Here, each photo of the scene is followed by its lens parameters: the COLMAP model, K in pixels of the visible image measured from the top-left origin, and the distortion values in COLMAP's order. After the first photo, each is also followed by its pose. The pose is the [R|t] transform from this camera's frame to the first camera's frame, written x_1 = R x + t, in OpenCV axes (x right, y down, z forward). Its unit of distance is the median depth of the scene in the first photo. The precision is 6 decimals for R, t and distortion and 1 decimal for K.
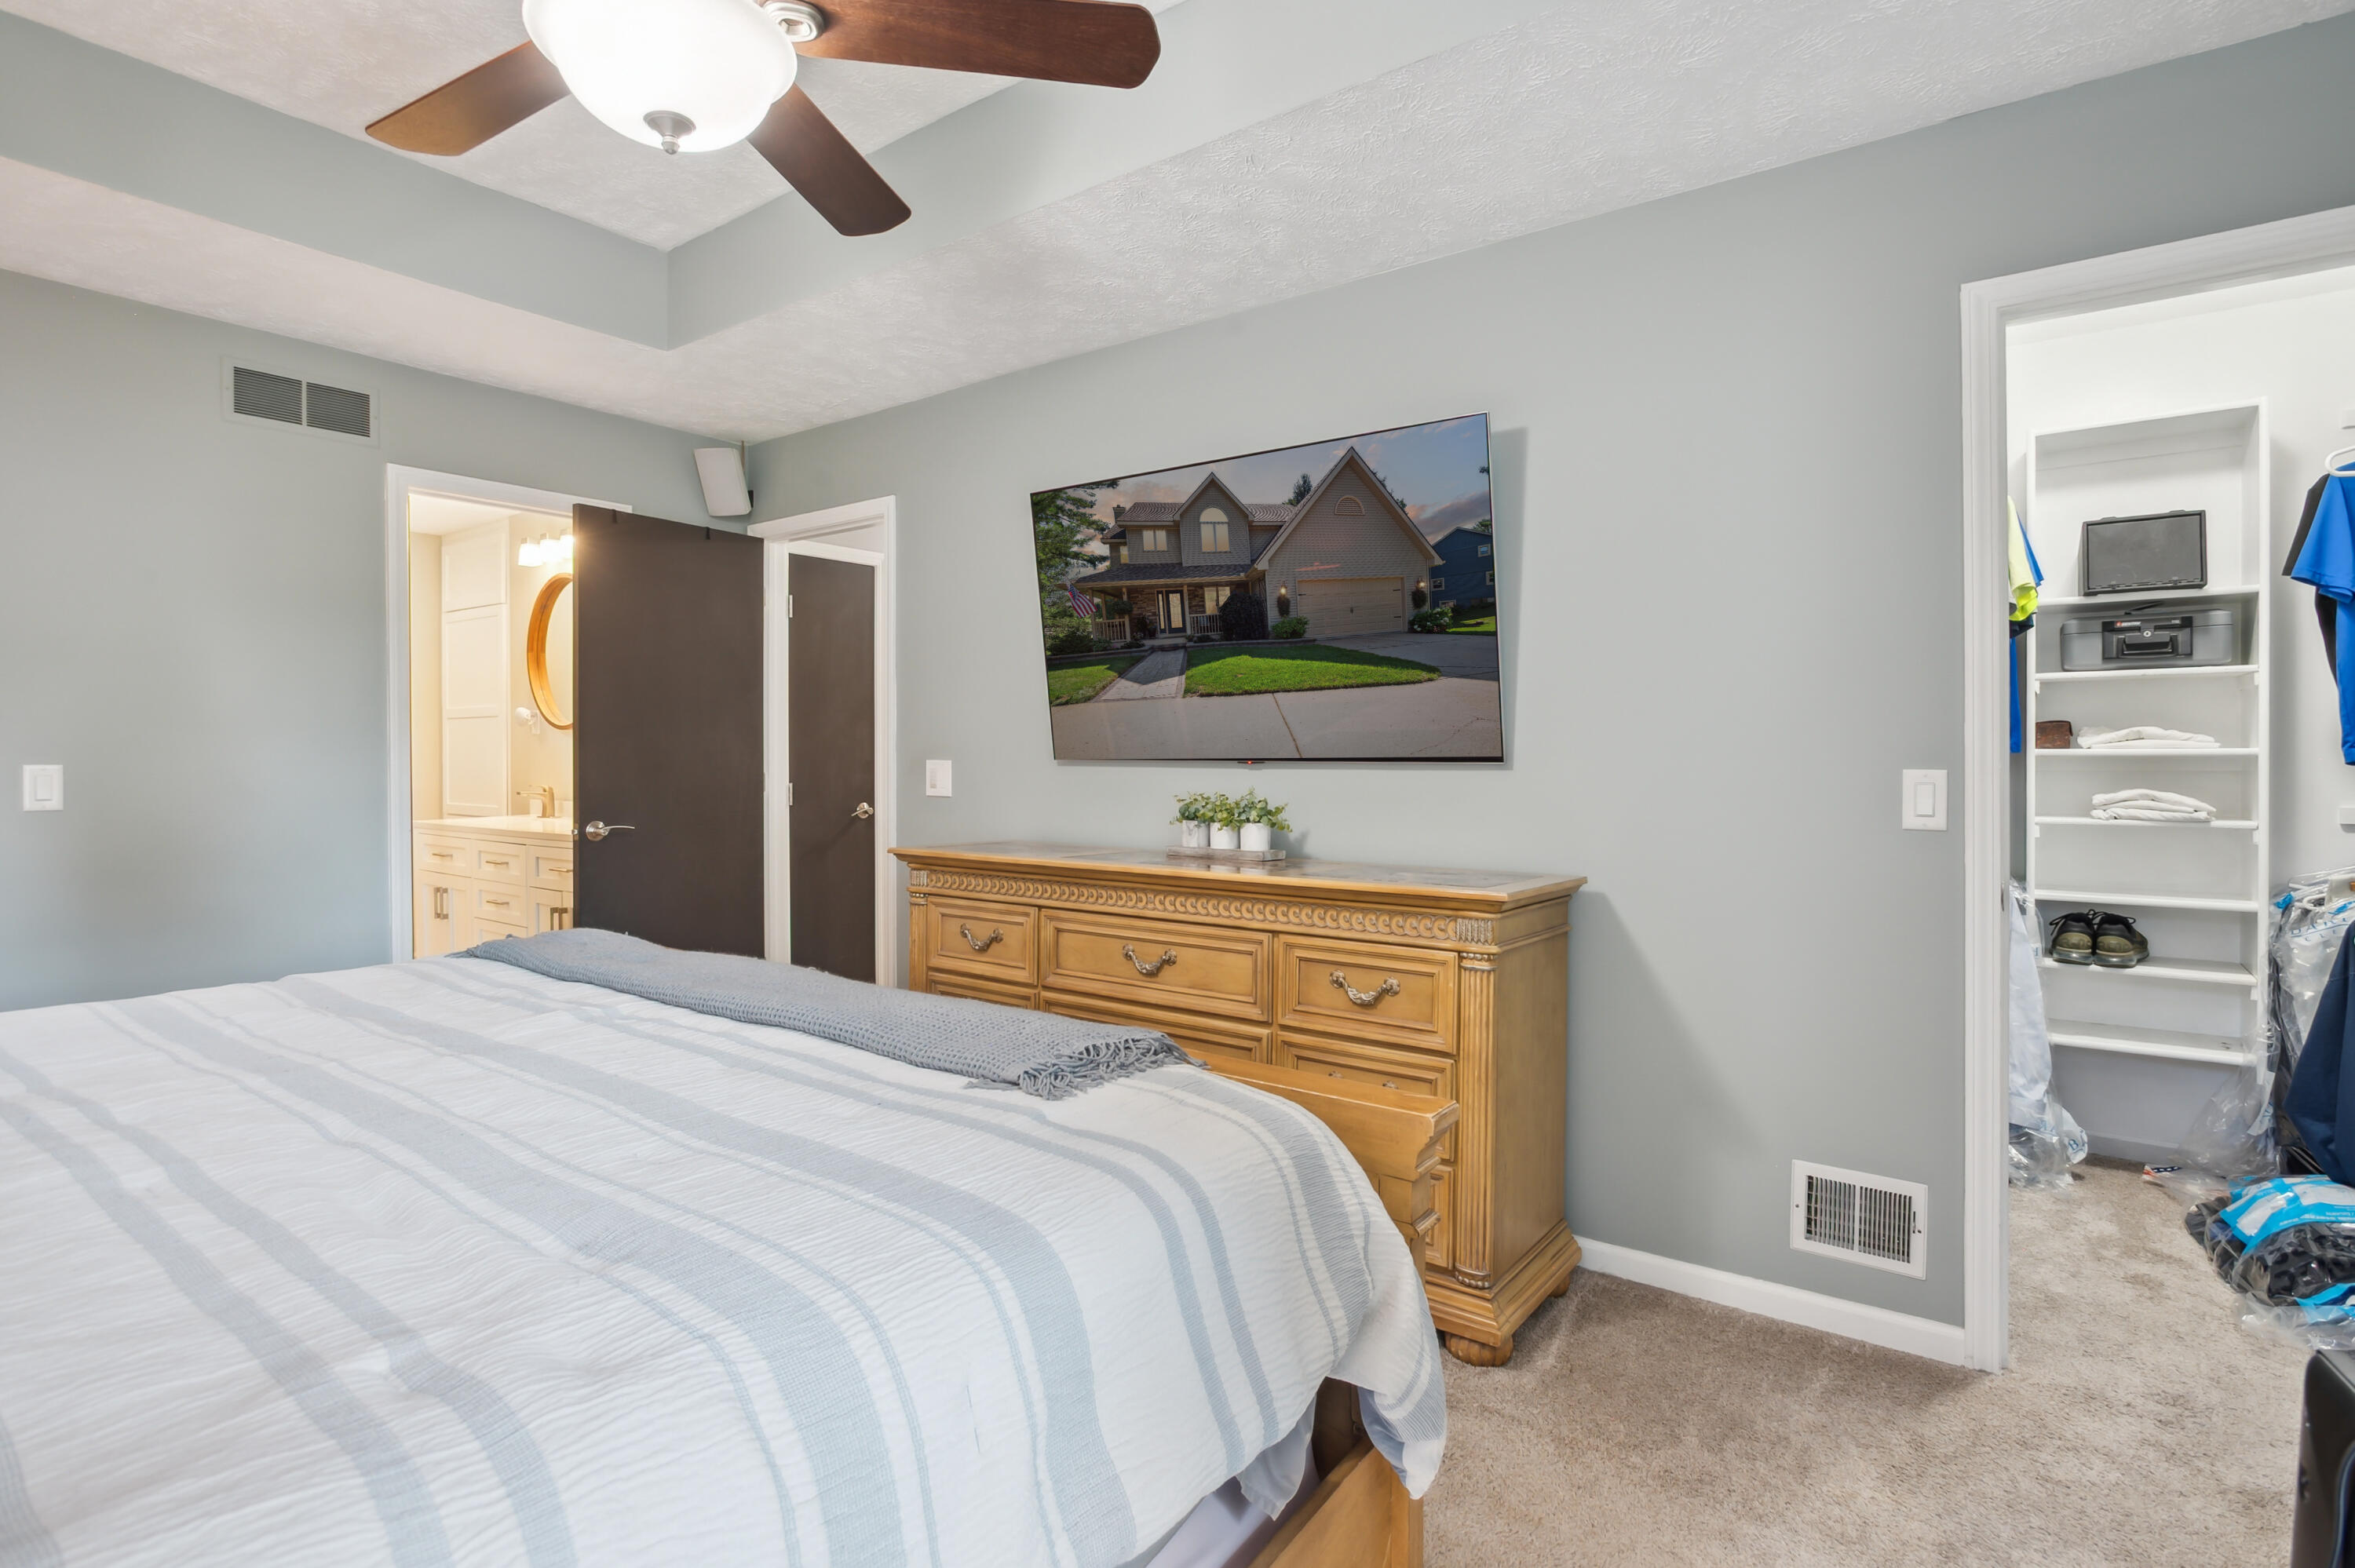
lens RADIAL K [[1133.1, 0, 1178.2], [0, 1133.1, 775.2], [0, 0, 1]] dist [0.000657, 0.000082]
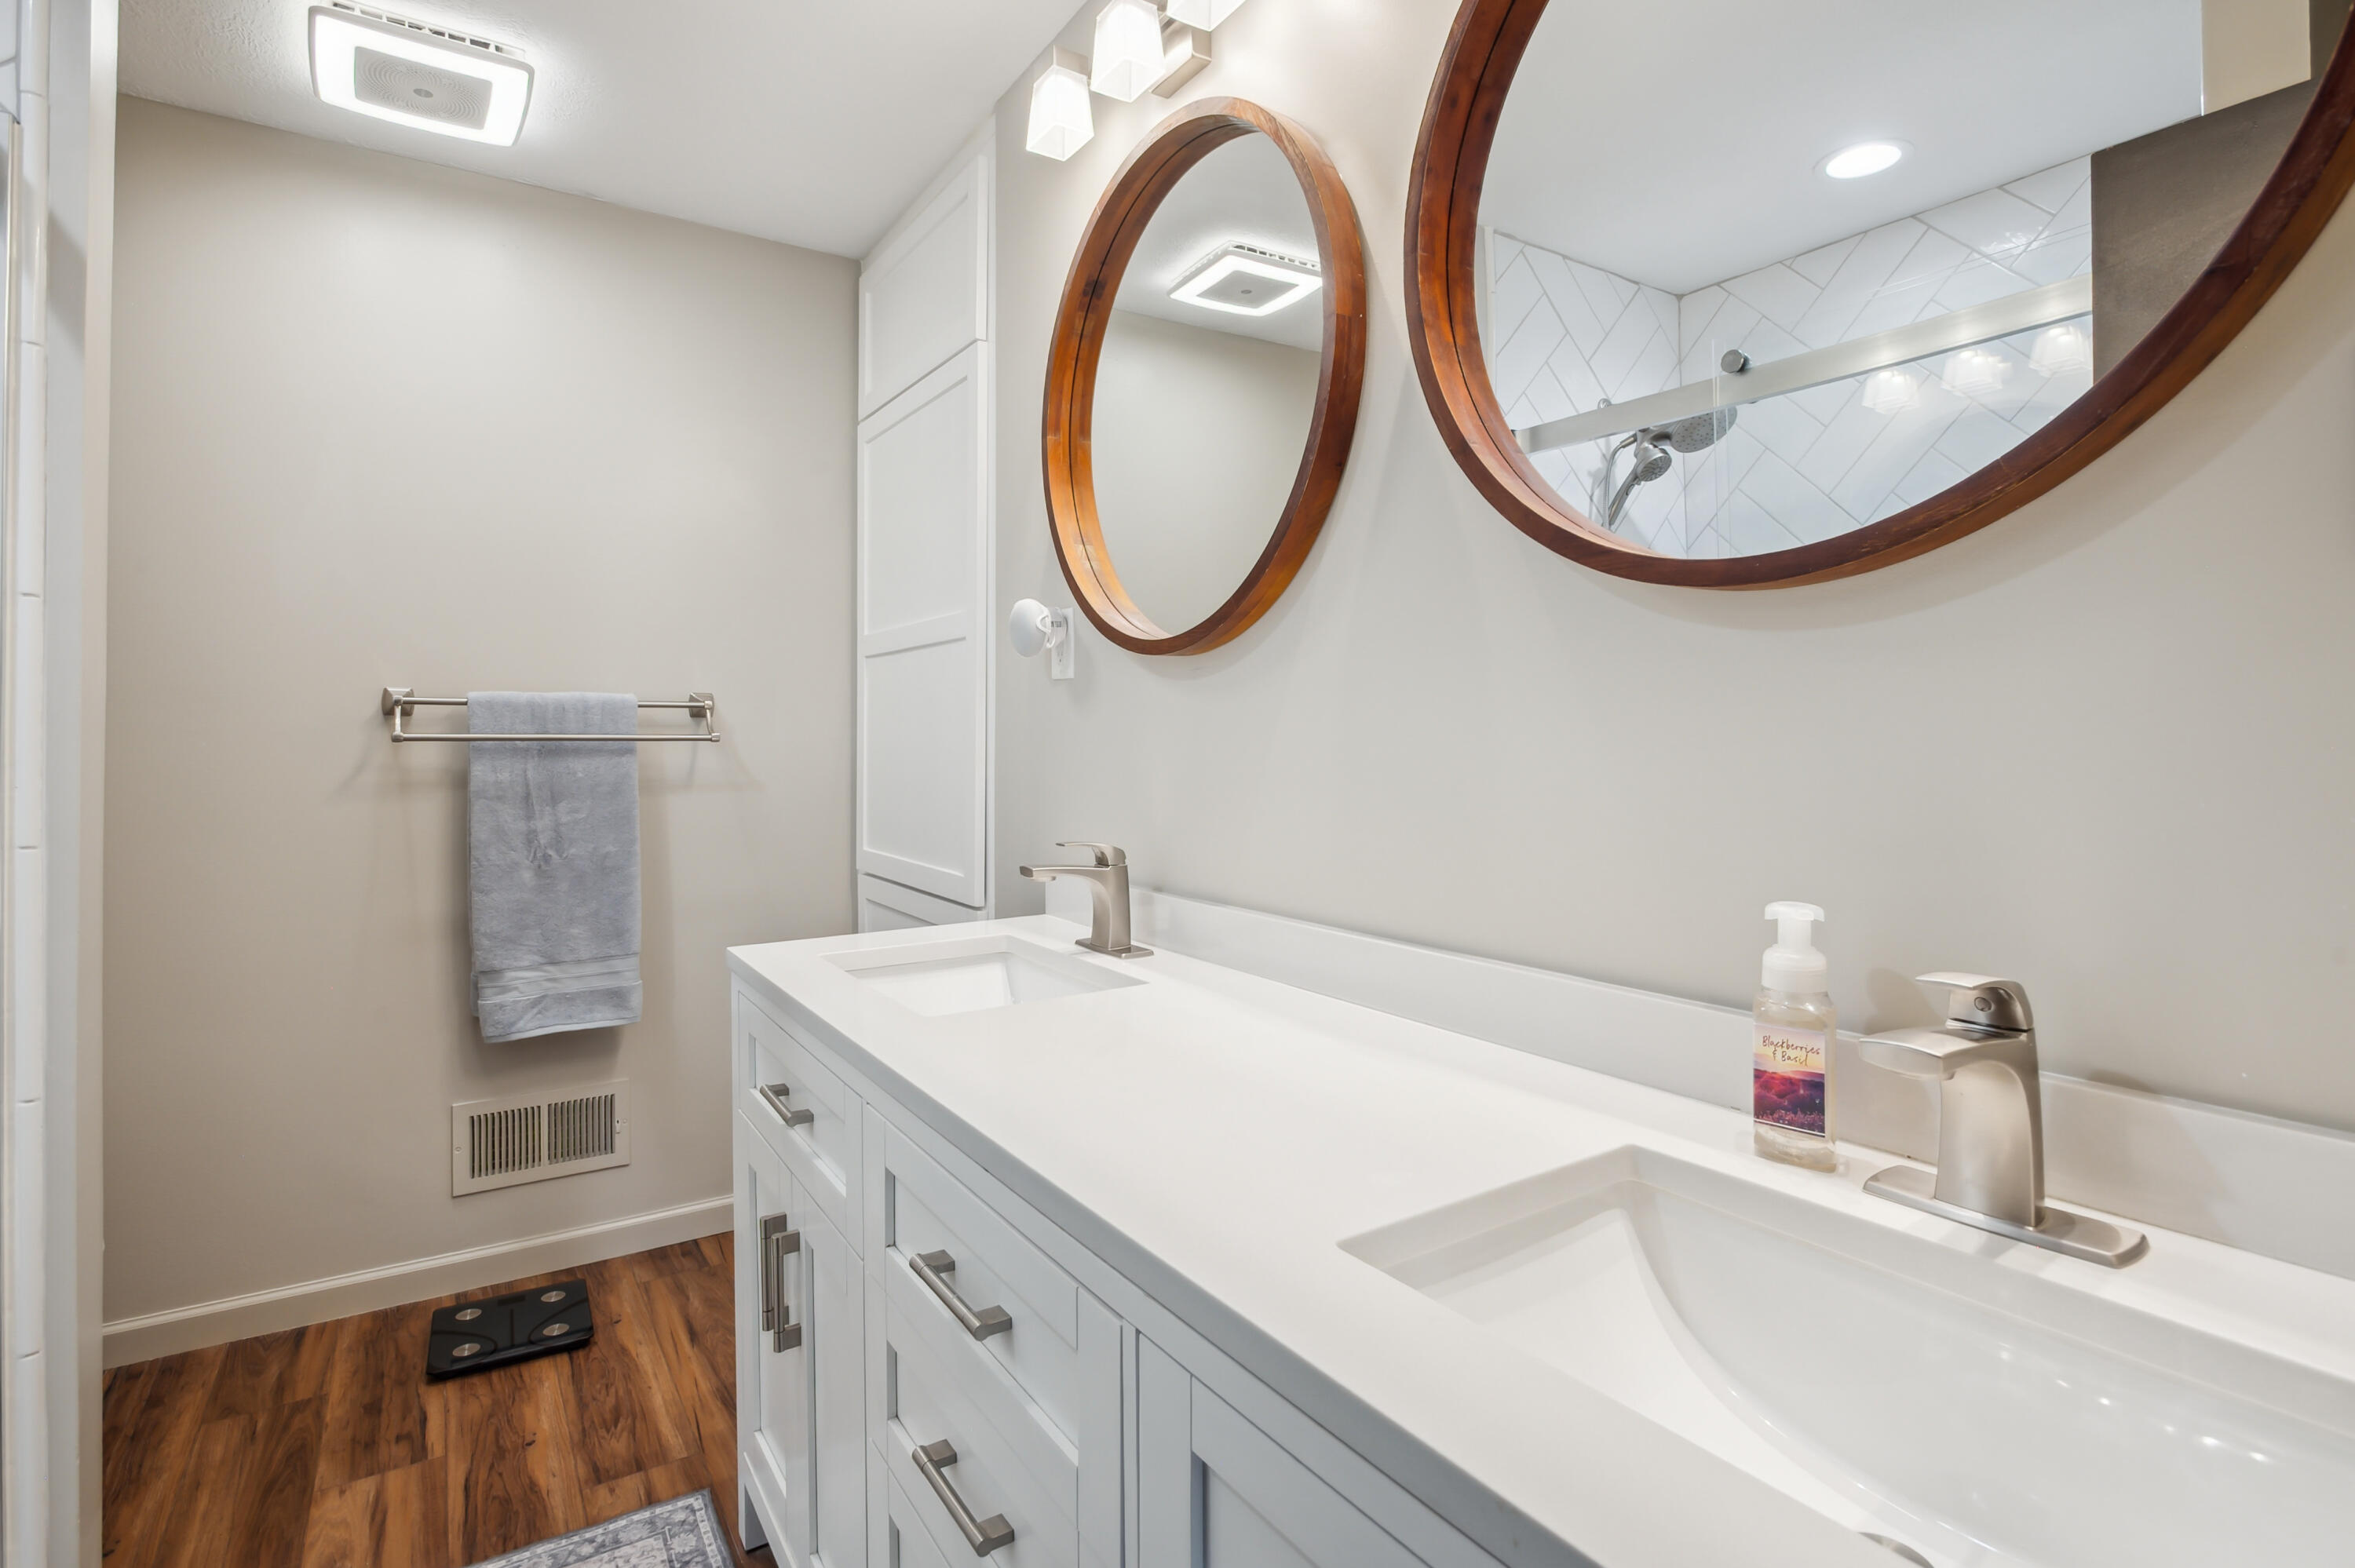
lens RADIAL K [[1133.1, 0, 1175.6], [0, 1133.1, 766.1], [0, 0, 1]] dist [0.000657, 0.000082]
pose [[0.935766, 0.005963, -0.352570, -0.414426], [-0.003750, 0.999969, 0.006961, -0.012345], [0.352601, -0.005192, 0.935759, 0.692335]]
